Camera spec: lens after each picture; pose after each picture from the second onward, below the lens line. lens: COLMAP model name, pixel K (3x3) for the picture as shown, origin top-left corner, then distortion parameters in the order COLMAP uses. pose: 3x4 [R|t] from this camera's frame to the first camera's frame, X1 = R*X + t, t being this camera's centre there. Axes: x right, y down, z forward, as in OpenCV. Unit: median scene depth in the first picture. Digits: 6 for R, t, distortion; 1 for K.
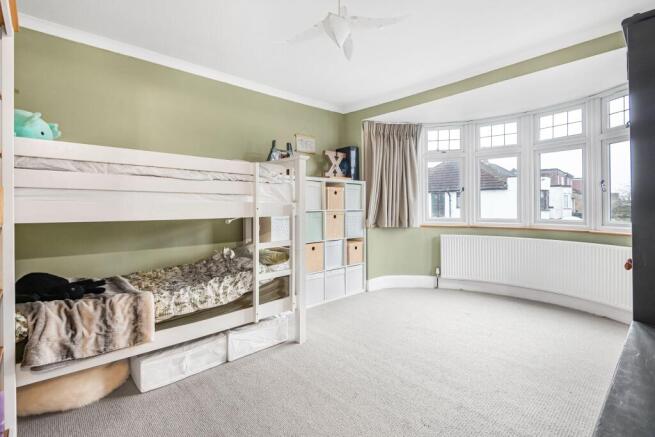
lens RADIAL K [[307.7, 0, 328.0], [0, 307.7, 208.8], [0, 0, 1]] dist [-0.001241, -0.000093]
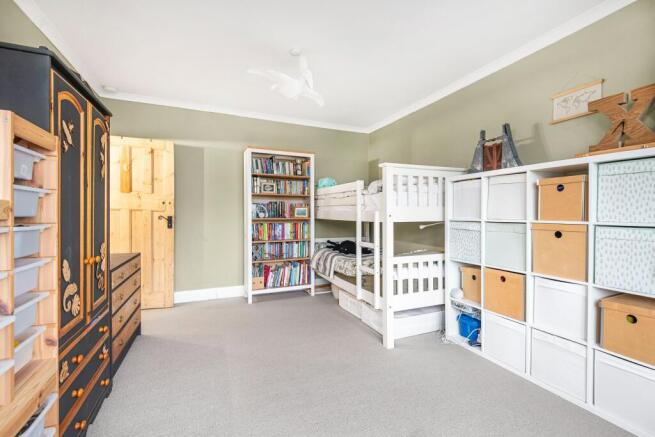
lens RADIAL K [[307.7, 0, 328.0], [0, 307.7, 208.8], [0, 0, 1]] dist [-0.001241, -0.000093]
pose [[-0.352766, -0.002724, -0.935708, 0.715351], [-0.003966, 0.999991, -0.001416, -0.017920], [0.935703, 0.003211, -0.352774, 0.909789]]
